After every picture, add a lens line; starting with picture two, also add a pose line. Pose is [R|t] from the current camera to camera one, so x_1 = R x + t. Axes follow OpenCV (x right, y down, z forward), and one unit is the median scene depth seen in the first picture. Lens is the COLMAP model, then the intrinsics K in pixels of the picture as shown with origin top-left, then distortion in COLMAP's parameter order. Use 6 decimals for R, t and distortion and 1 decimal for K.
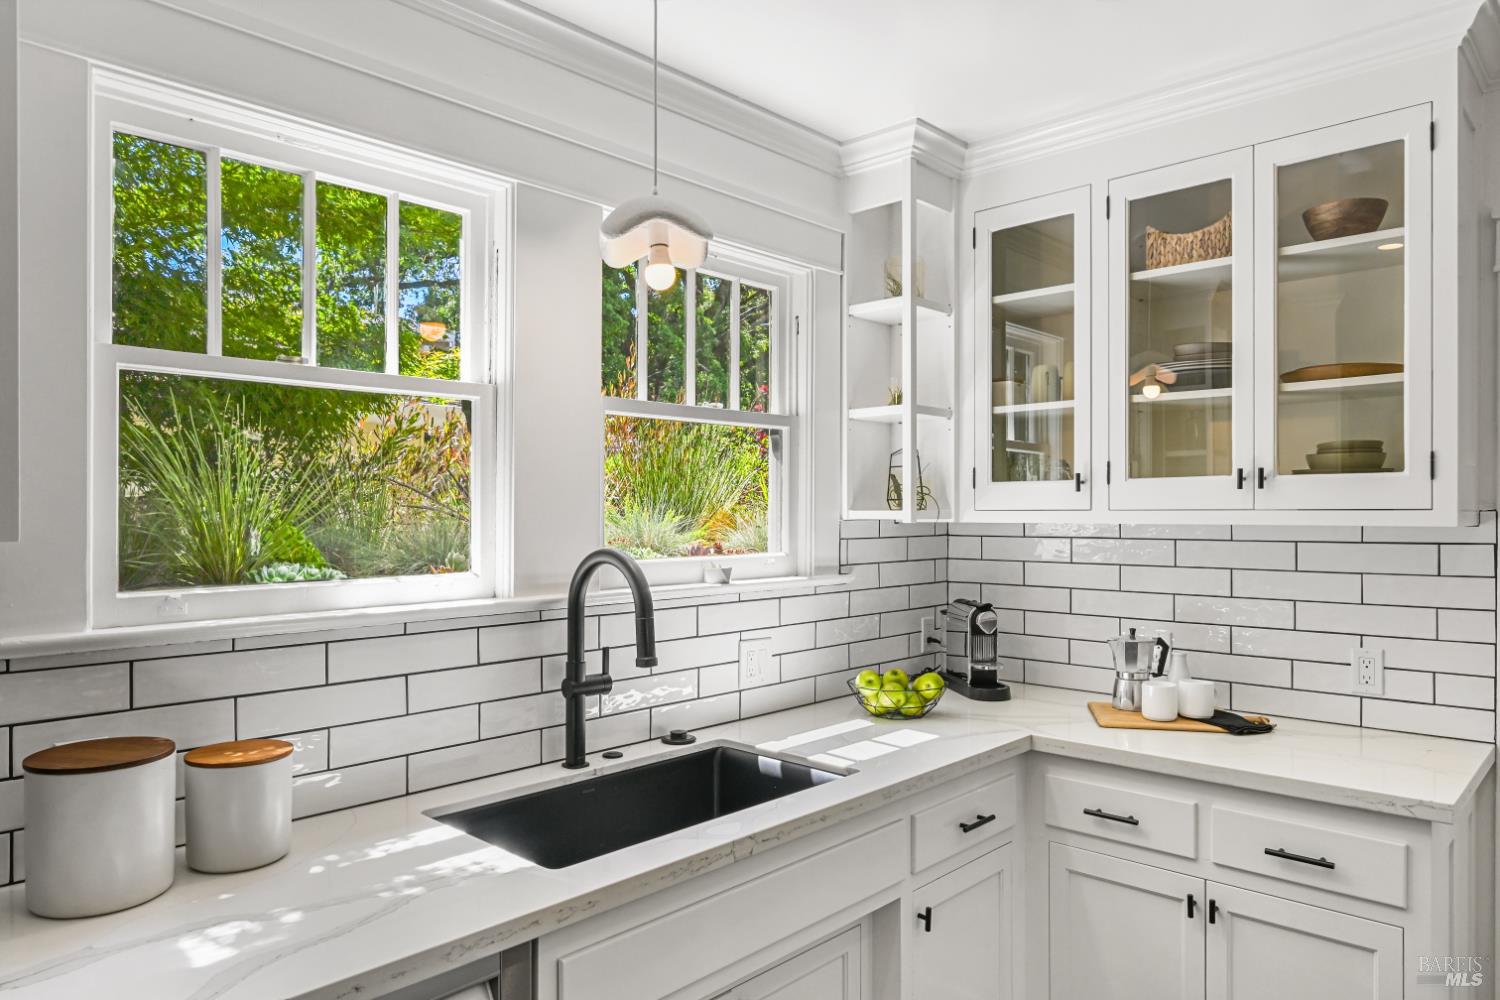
lens RADIAL K [[964.3, 0, 750.1], [0, 964.3, 513.1], [0, 0, 1]] dist [-0.004760, 0.005059]
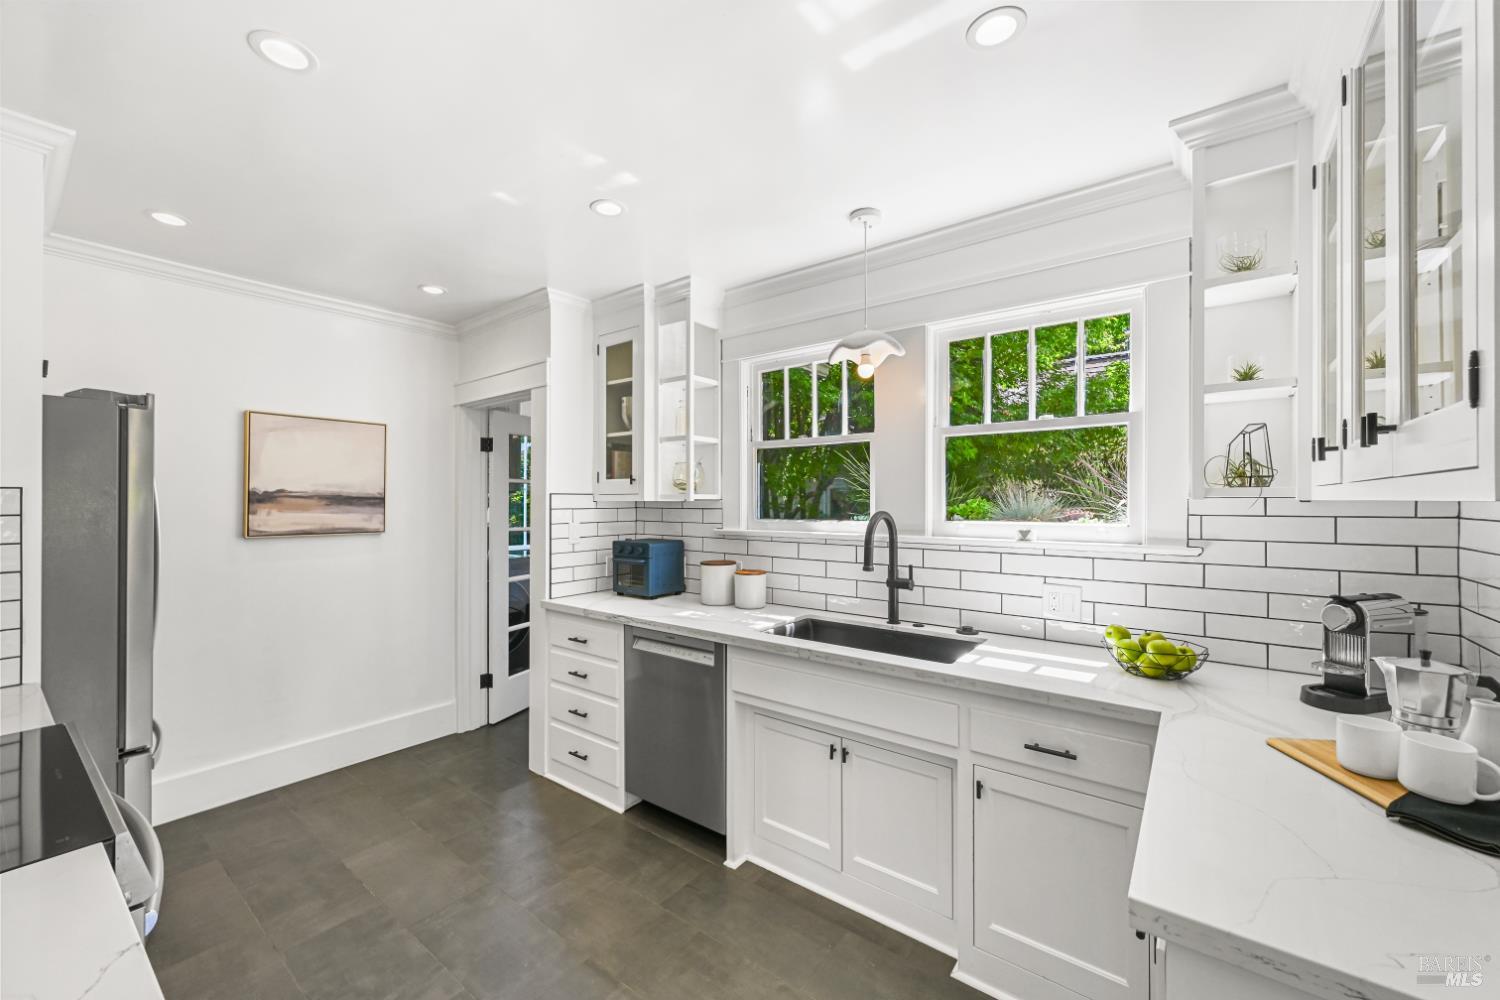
lens RADIAL K [[589.7, 0, 747.1], [0, 589.7, 496.9], [0, 0, 1]] dist [-0.001824, -0.000682]
pose [[0.099182, -0.005616, -0.995053, 0.875481], [-0.001546, 0.999982, -0.005798, 0.013239], [0.995068, 0.002113, 0.099171, 0.528860]]
